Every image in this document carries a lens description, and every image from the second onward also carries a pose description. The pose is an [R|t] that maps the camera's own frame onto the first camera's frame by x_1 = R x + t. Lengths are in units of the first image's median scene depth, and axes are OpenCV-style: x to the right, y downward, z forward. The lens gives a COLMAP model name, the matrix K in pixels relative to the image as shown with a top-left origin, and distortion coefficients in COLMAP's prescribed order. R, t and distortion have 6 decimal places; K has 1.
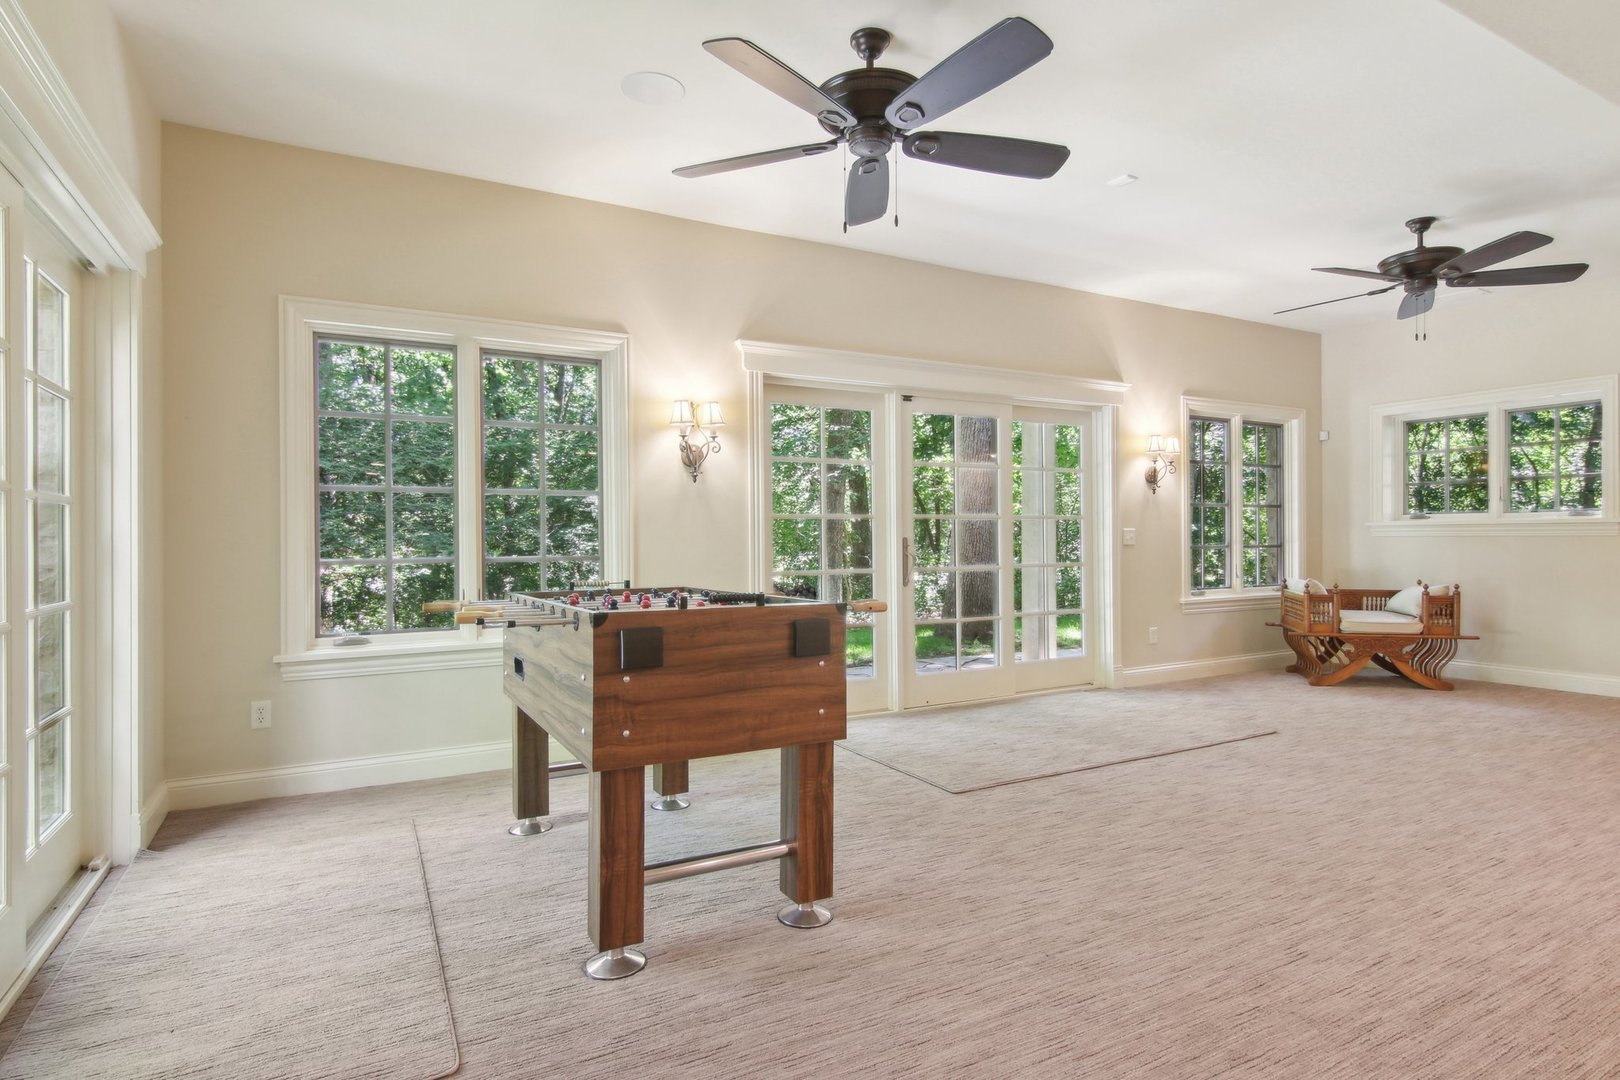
lens RADIAL K [[843.2, 0, 800.5], [0, 843.2, 544.5], [0, 0, 1]] dist [-0.004165, -0.006770]
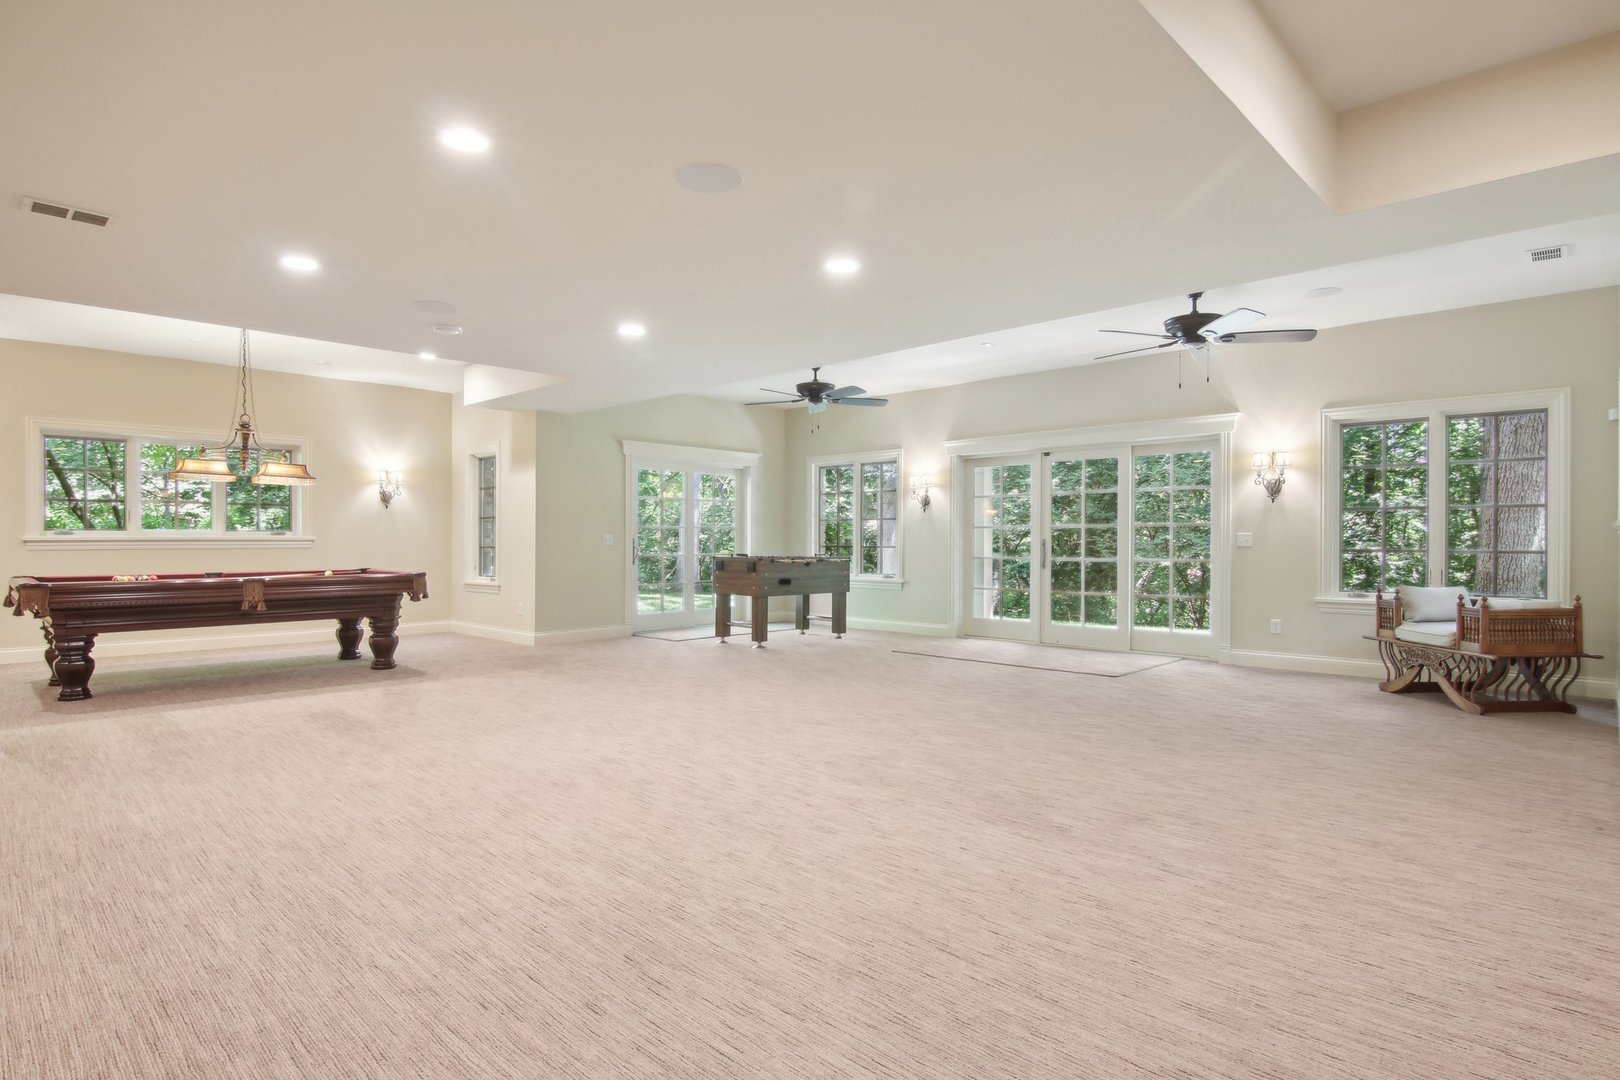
lens RADIAL K [[848.6, 0, 801.6], [0, 848.6, 549.3], [0, 0, 1]] dist [0.001230, -0.015264]
pose [[0.313292, 0.008695, -0.949617, 1.583313], [-0.020767, 0.999782, 0.002303, 0.023339], [0.949430, 0.018999, 0.313404, 0.003742]]
